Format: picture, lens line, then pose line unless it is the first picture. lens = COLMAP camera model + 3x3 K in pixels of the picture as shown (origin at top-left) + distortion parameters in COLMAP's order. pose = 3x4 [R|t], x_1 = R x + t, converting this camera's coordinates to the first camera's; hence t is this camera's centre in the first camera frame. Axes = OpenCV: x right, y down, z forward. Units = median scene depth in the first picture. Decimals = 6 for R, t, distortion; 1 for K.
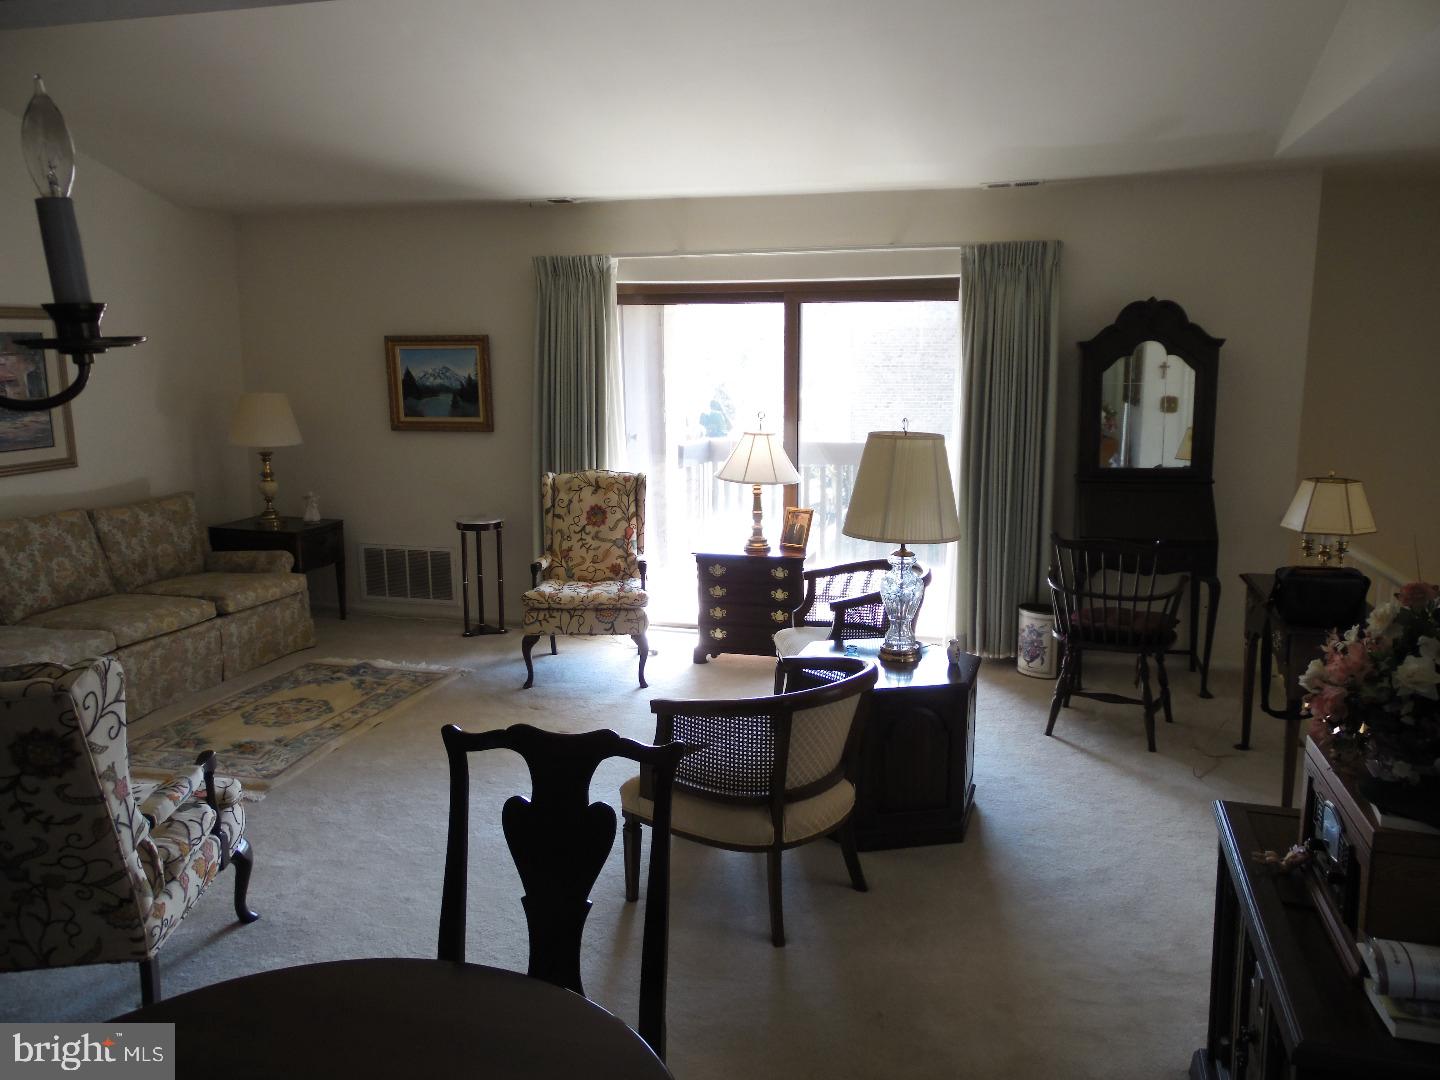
lens RADIAL K [[1070.2, 0, 736.4], [0, 1070.2, 532.2], [0, 0, 1]] dist [-0.006761, 0.006062]
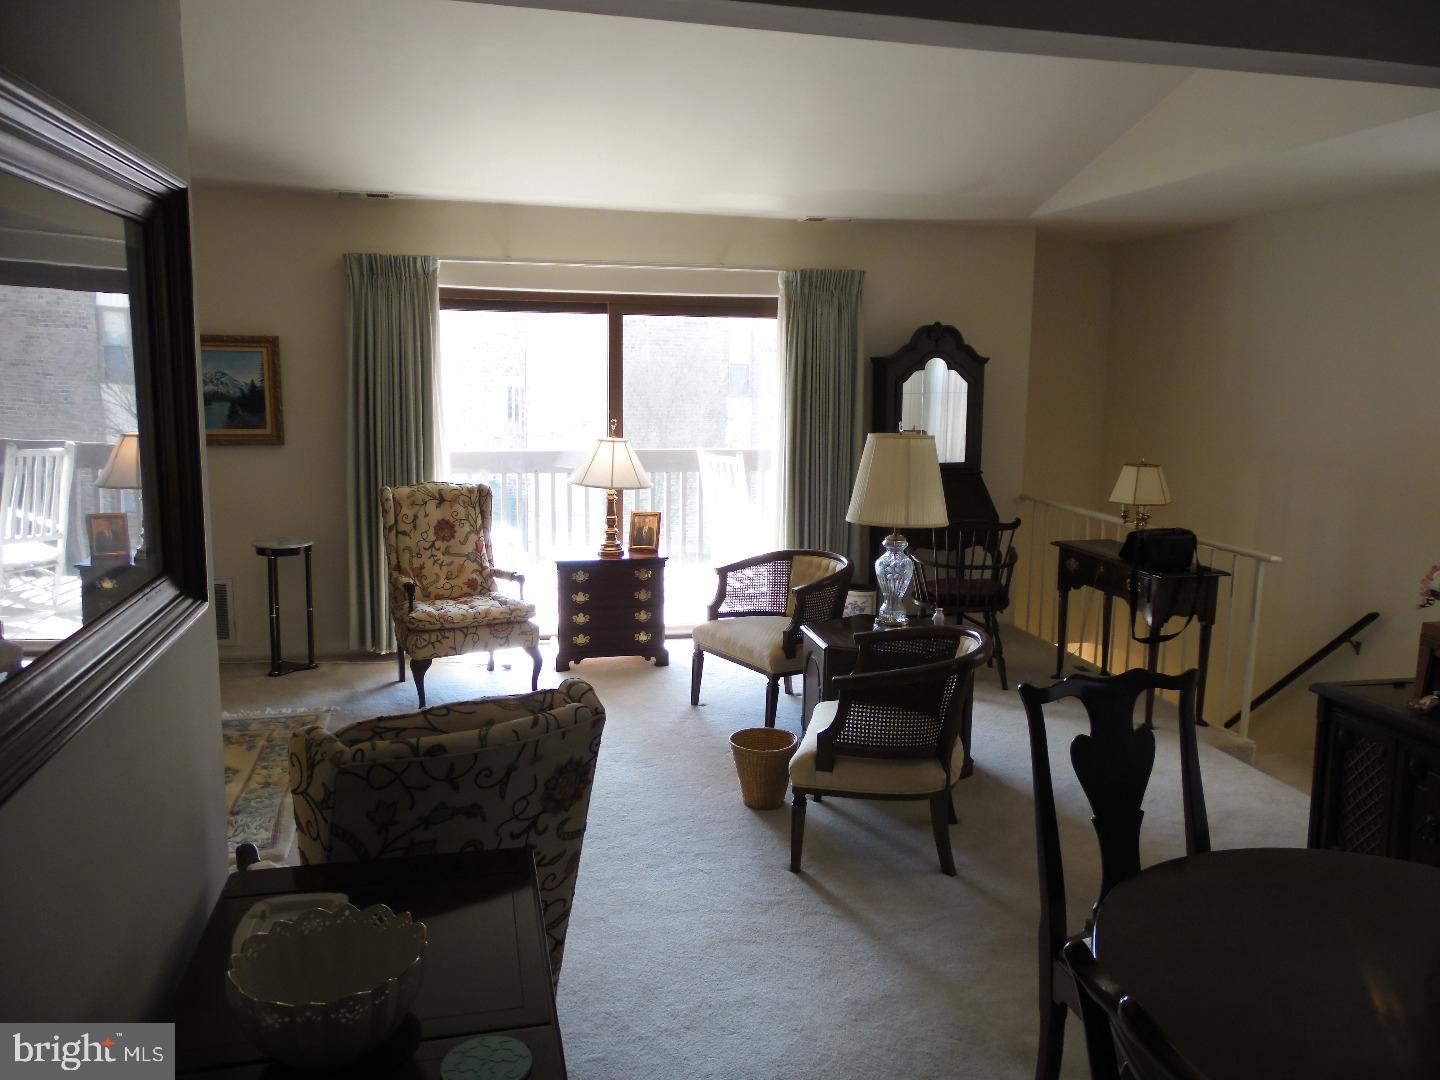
lens RADIAL K [[1075.1, 0, 721.6], [0, 1075.1, 529.0], [0, 0, 1]] dist [0.019134, 0.002522]
pose [[0.879738, -0.057029, 0.472026, -0.374908], [0.063003, 0.998008, 0.003156, -0.003999], [-0.471266, 0.026962, 0.881579, 0.040276]]
